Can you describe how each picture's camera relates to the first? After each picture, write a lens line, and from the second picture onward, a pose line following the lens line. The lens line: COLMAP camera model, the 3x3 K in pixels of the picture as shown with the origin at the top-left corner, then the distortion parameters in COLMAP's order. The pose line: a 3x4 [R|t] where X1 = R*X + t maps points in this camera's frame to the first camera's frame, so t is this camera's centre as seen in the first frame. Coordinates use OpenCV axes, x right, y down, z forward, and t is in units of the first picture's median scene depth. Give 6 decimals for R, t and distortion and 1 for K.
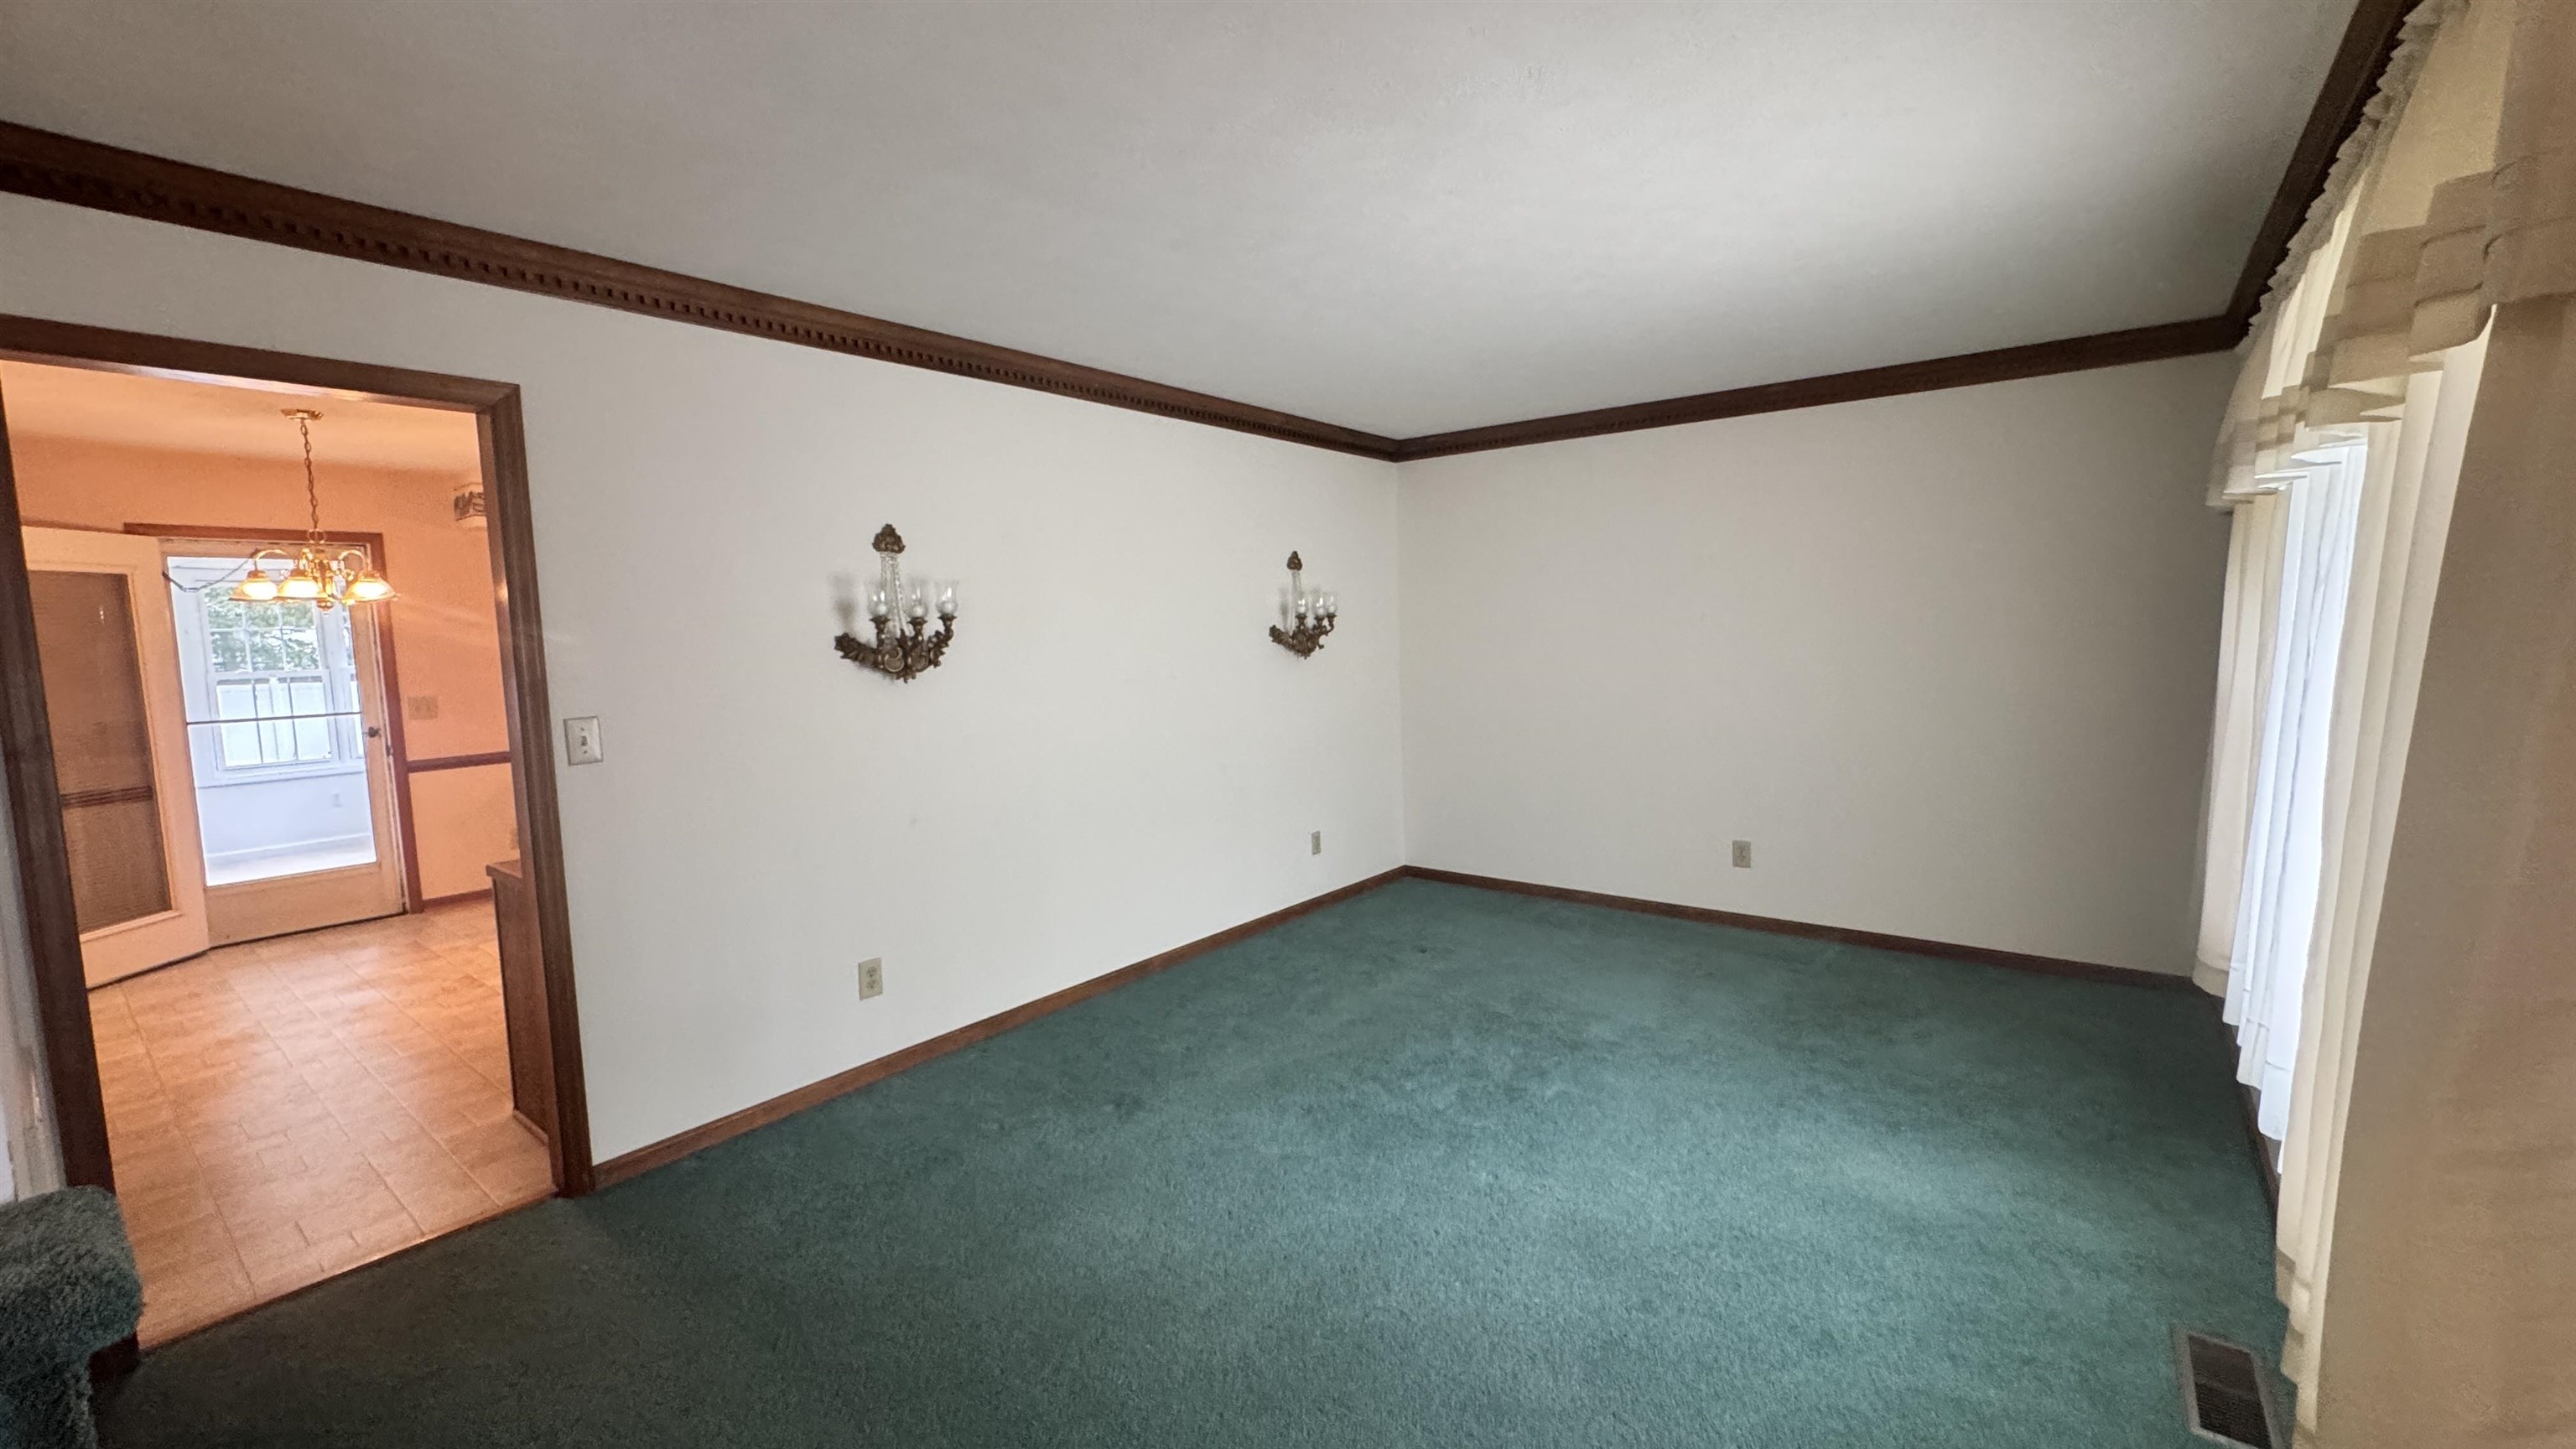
lens RADIAL K [[1034.8, 0, 1282.6], [0, 1034.8, 724.6], [0, 0, 1]] dist [-0.003018, -0.000151]
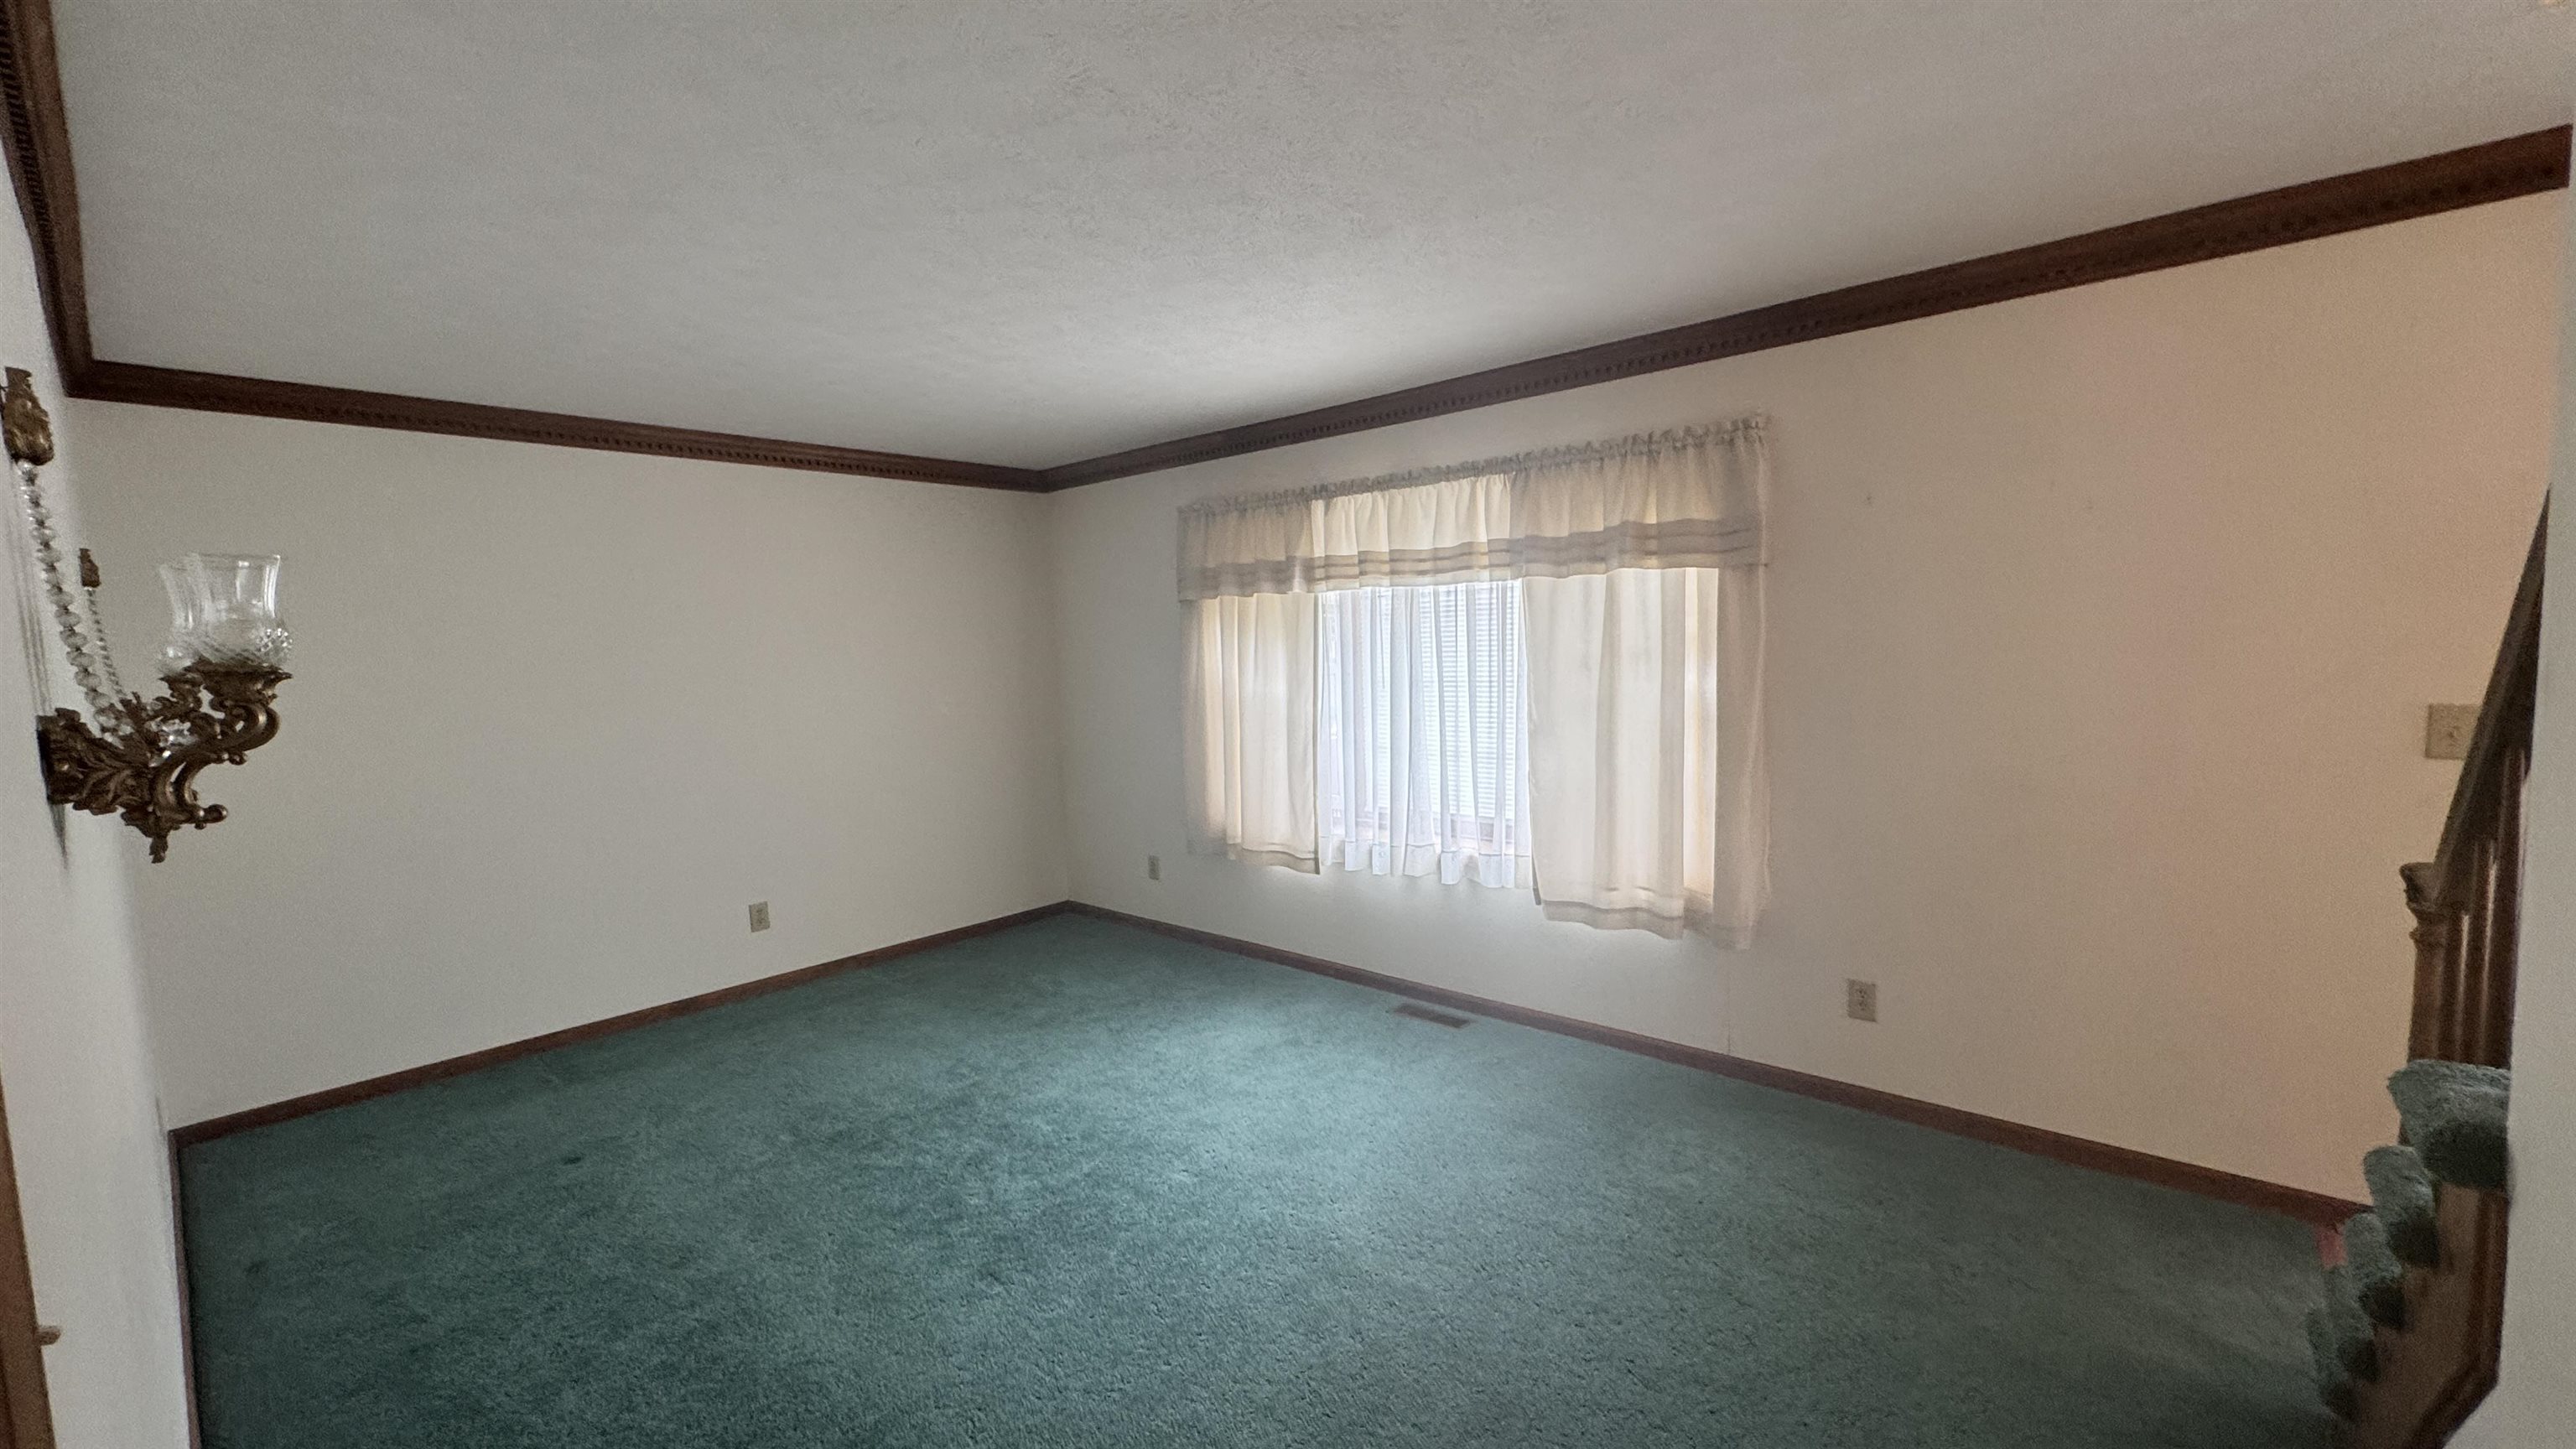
lens RADIAL K [[1034.8, 0, 1289.2], [0, 1034.8, 728.8], [0, 0, 1]] dist [-0.003018, -0.000151]
pose [[0.062902, -0.066840, 0.995779, -0.653737], [0.129714, 0.989839, 0.058247, -0.055921], [-0.989554, 0.125503, 0.070933, 0.586974]]
